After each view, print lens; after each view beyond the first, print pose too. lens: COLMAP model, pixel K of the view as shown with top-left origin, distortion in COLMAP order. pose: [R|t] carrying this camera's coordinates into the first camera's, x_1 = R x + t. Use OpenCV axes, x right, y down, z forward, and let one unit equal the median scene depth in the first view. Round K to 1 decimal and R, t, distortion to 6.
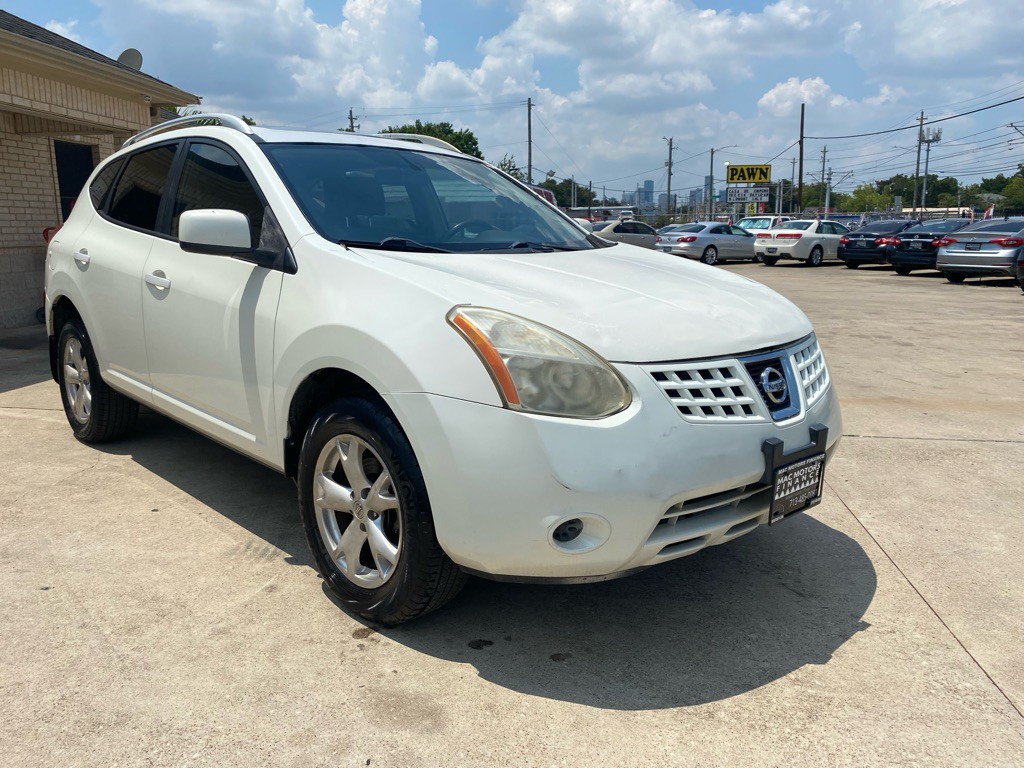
lens RADIAL K [[784.1, 0, 505.1], [0, 784.1, 376.2], [0, 0, 1]] dist [0.011389, -0.010808]
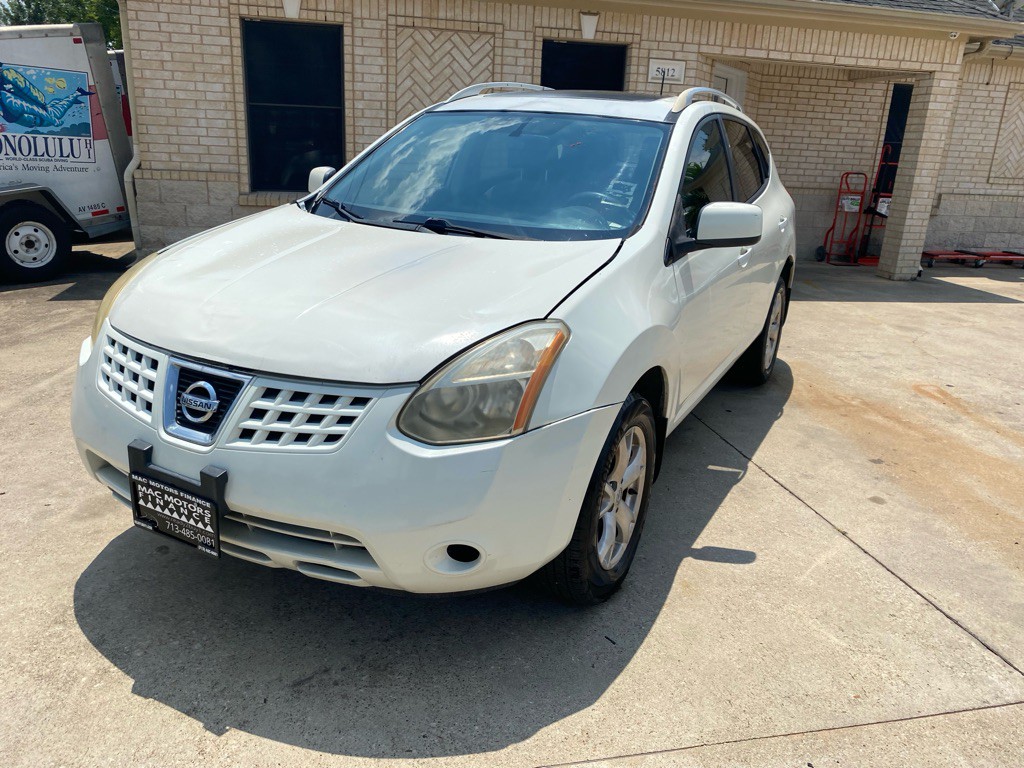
lens RADIAL K [[784.1, 0, 517.1], [0, 784.1, 384.9], [0, 0, 1]] dist [0.011389, -0.010808]
pose [[0.325282, 0.302445, -0.895946, 1.210329], [-0.223316, 0.945242, 0.238009, -0.290011], [0.918870, 0.122659, 0.375011, 0.960304]]
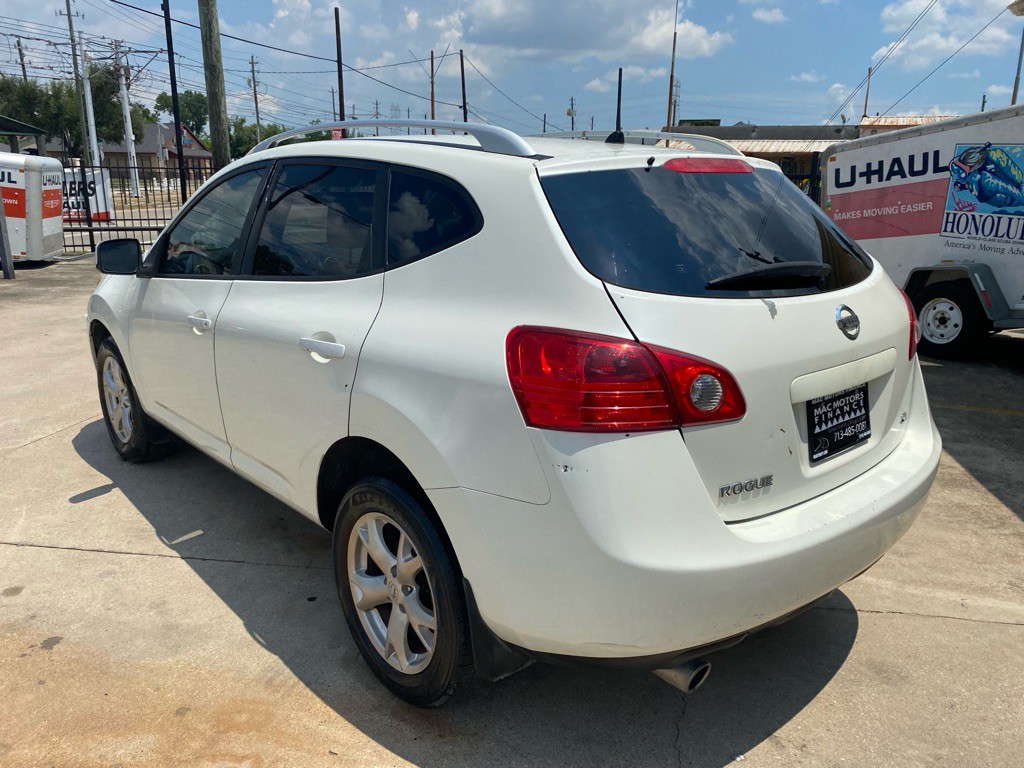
lens RADIAL K [[784.1, 0, 513.2], [0, 784.1, 386.3], [0, 0, 1]] dist [0.011389, -0.010808]
pose [[-0.998852, -0.019890, 0.043568, -0.648010], [0.001178, 0.899203, 0.437530, -0.733635], [-0.047879, 0.437079, -0.898148, 3.079786]]
